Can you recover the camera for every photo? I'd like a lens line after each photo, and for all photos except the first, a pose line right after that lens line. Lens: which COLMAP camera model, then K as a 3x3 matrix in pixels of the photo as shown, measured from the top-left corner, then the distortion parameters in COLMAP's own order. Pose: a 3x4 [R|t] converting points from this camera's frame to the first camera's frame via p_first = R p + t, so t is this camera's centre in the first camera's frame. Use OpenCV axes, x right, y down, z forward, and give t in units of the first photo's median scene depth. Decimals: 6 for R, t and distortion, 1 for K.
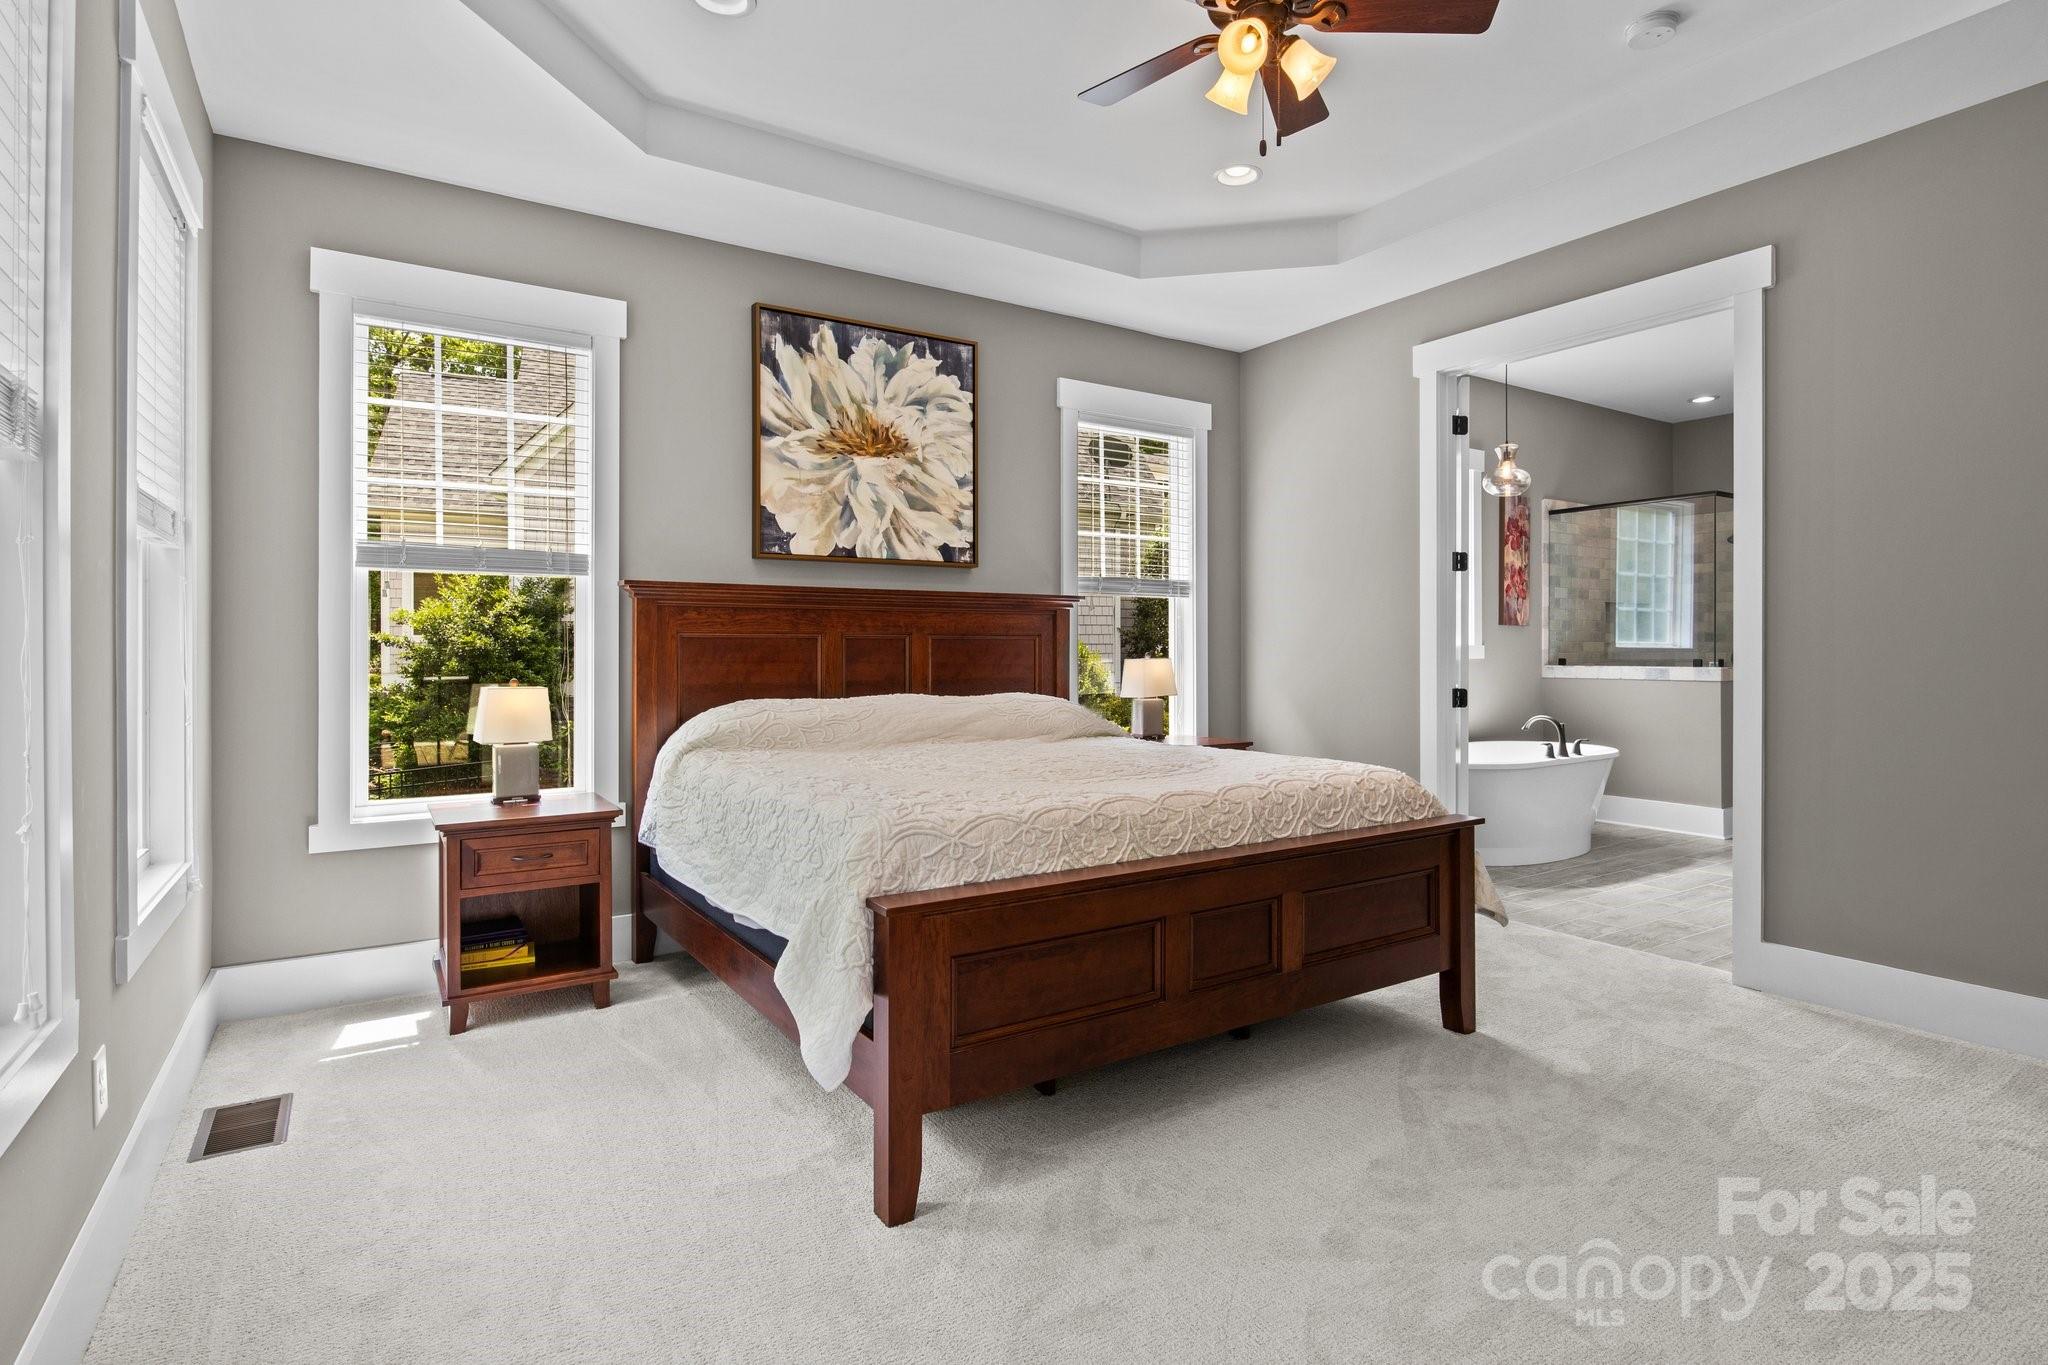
lens RADIAL K [[1020.5, 0, 1034.2], [0, 1020.5, 654.9], [0, 0, 1]] dist [-0.001290, -0.000698]
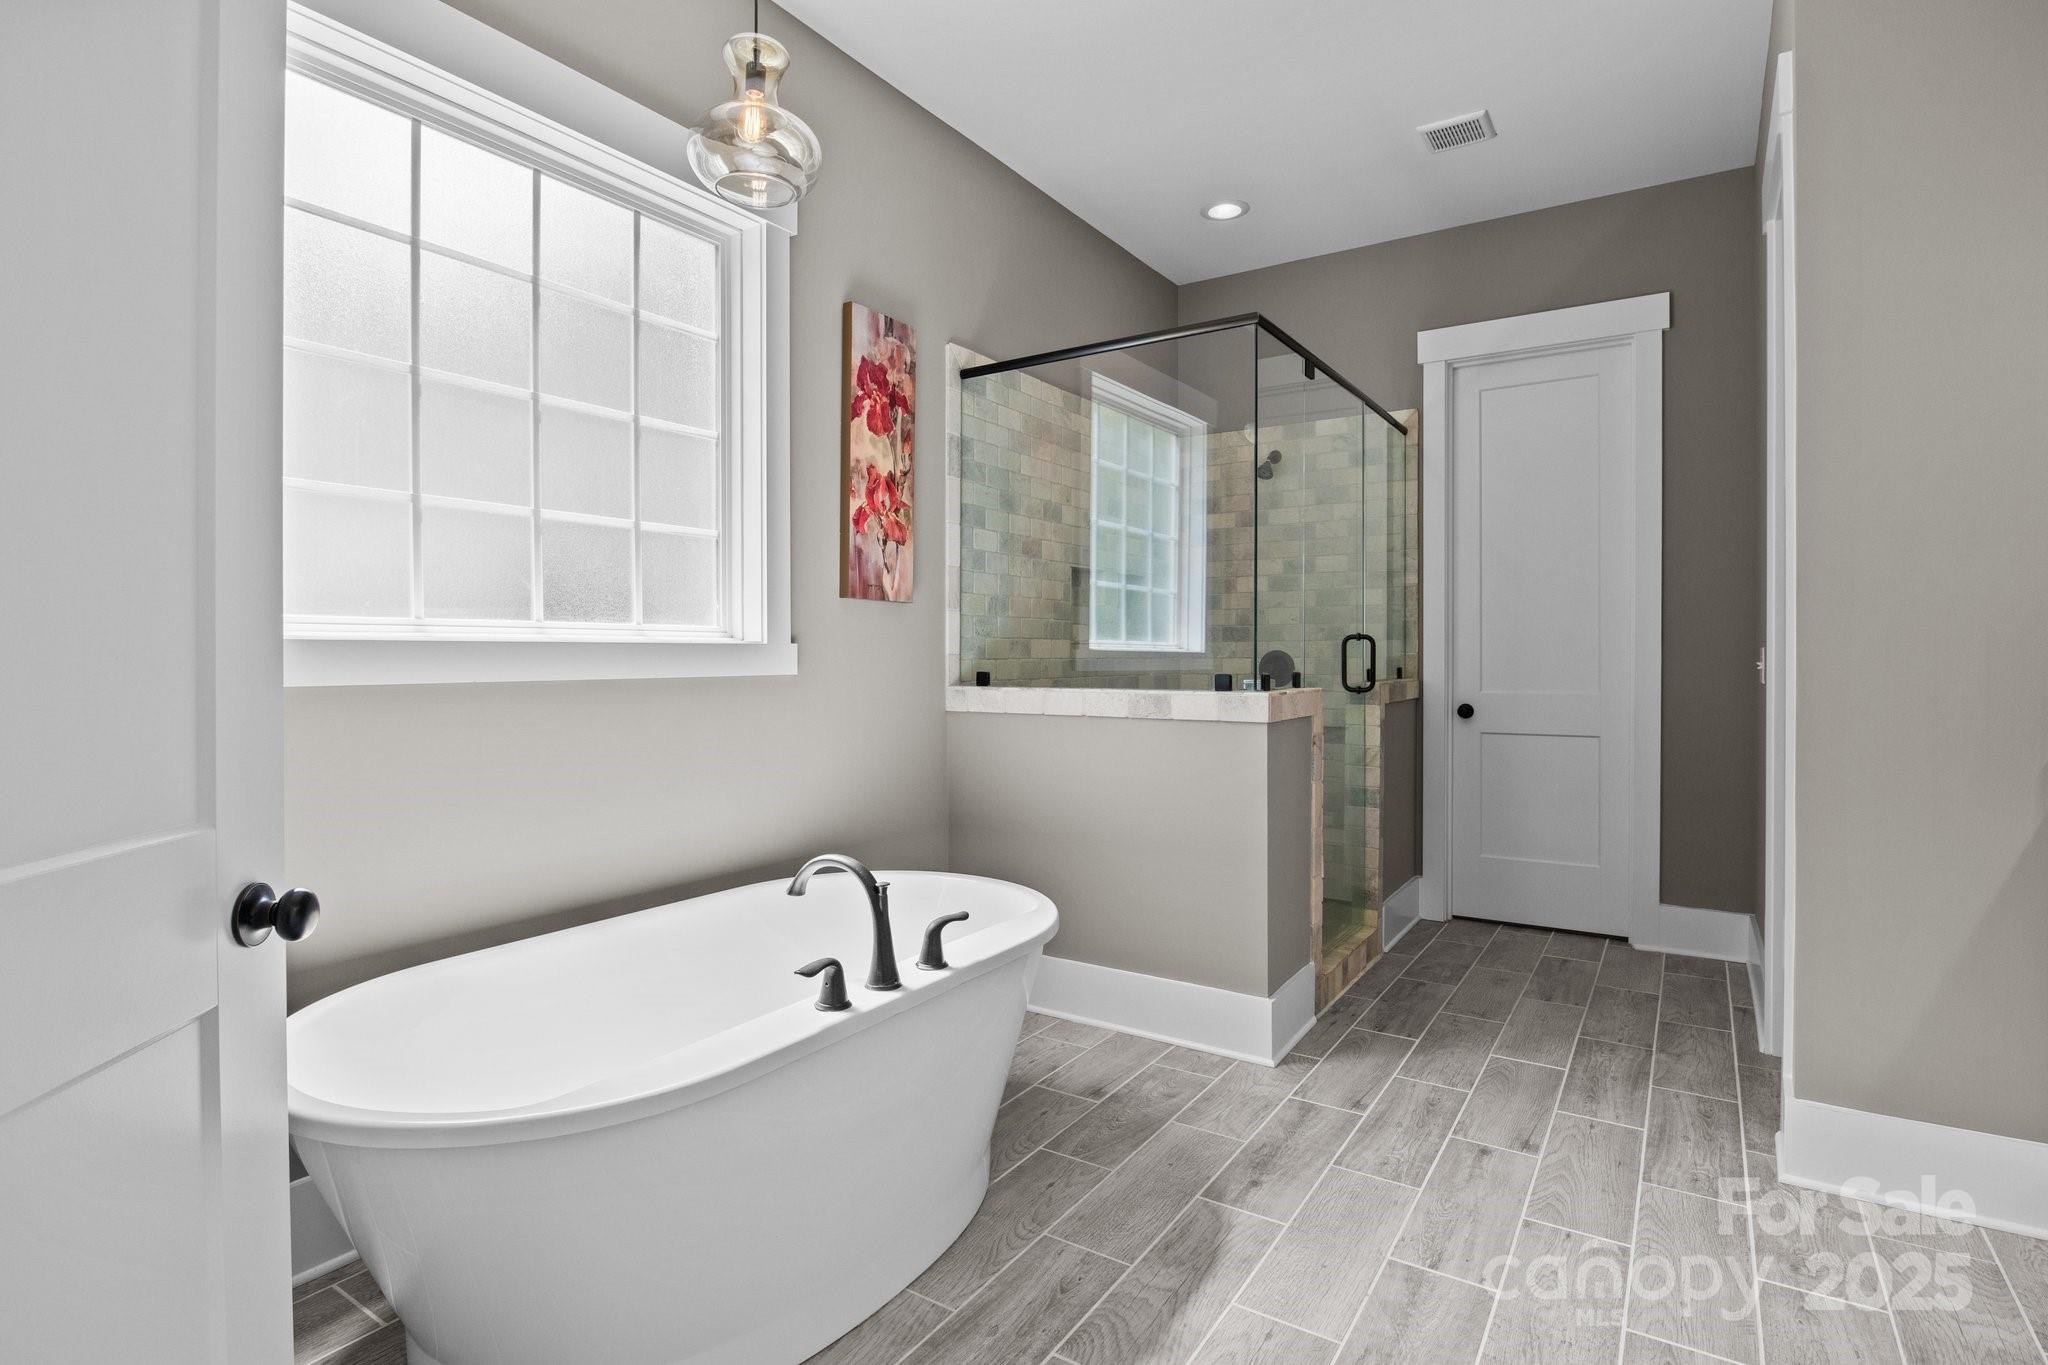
lens RADIAL K [[1020.5, 0, 1015.1], [0, 1020.5, 670.1], [0, 0, 1]] dist [-0.001290, -0.000698]
pose [[0.919356, -0.004604, 0.393399, 0.336737], [0.000545, 0.999945, 0.010430, -0.002722], [-0.393425, -0.009374, 0.919309, 0.540992]]
